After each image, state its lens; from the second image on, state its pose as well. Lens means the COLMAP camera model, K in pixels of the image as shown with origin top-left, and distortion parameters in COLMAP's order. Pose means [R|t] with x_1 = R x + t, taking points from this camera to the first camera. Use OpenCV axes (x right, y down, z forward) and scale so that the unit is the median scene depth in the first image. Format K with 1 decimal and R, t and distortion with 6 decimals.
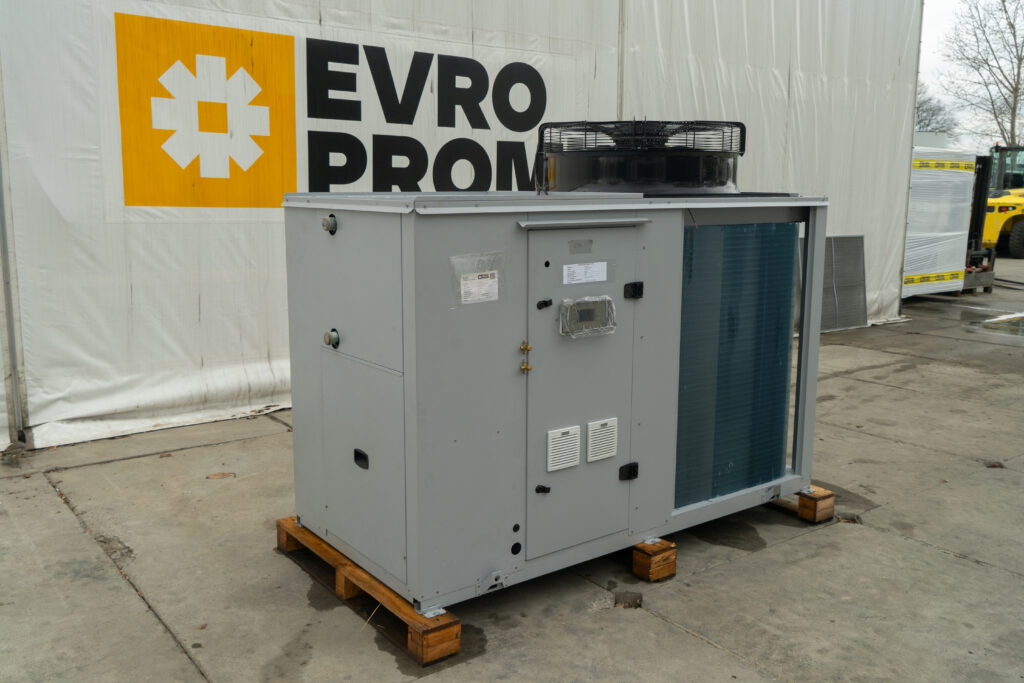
lens RADIAL K [[896.8, 0, 519.6], [0, 896.8, 337.3], [0, 0, 1]] dist [-0.015727, 0.024682]
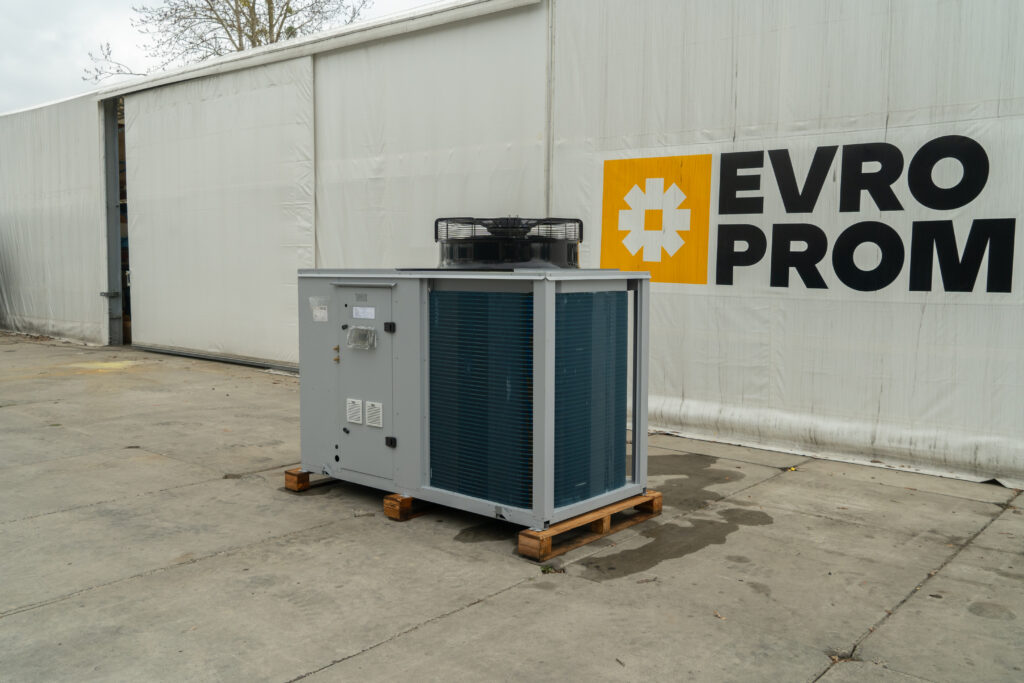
lens RADIAL K [[896.8, 0, 535.0], [0, 896.8, 346.7], [0, 0, 1]] dist [-0.015727, 0.024682]
pose [[0.227110, 0.082467, -0.970371, 1.394235], [-0.167170, 0.984920, 0.044578, -0.105969], [0.959414, 0.152093, 0.237471, 0.688923]]
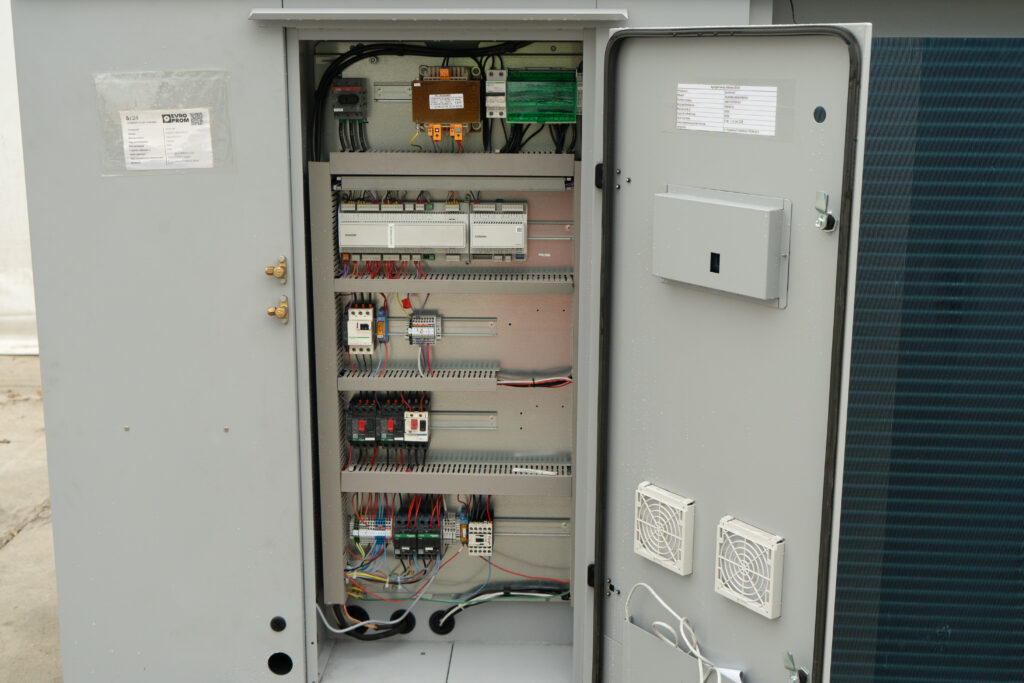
lens RADIAL K [[1239.0, 0, 540.2], [0, 1239.0, 322.4], [0, 0, 1]] dist [0.002290, 0.000000]
pose [[0.790486, 0.128490, -0.598851, 0.383811], [-0.106865, 0.991684, 0.071715, -0.017786], [0.603085, 0.007306, 0.797643, 0.393117]]
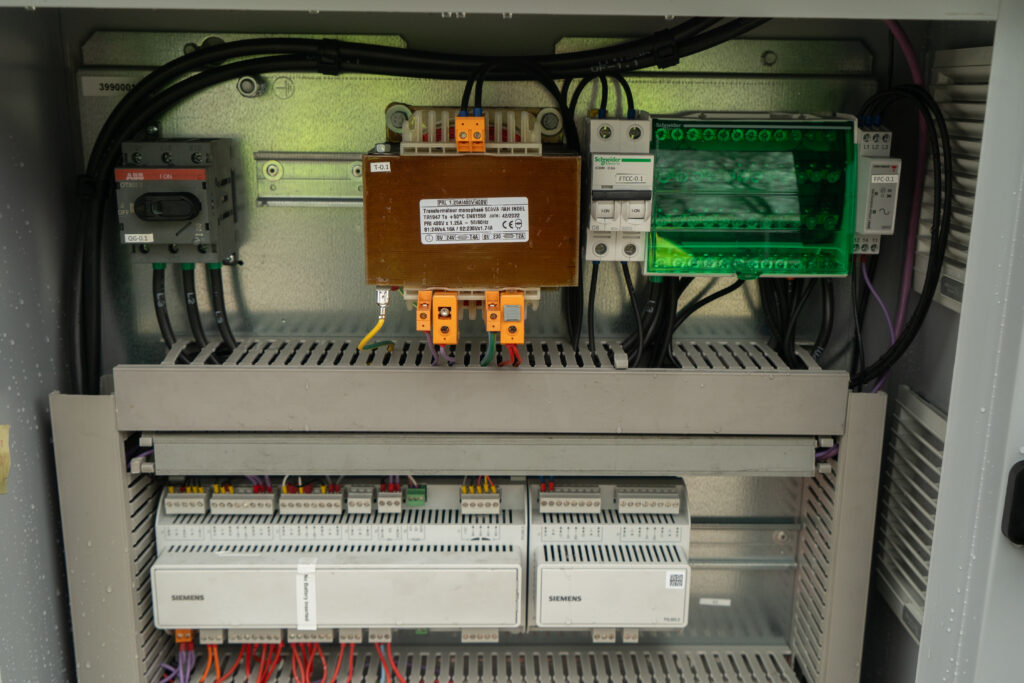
lens RADIAL K [[1036.3, 0, 514.0], [0, 1036.3, 344.2], [0, 0, 1]] dist [0.032289, 0.000000]
pose [[0.809359, 0.147944, -0.568376, 0.125703], [-0.109165, 0.988784, 0.101923, -0.064572], [0.577080, -0.020445, 0.816432, 0.662034]]
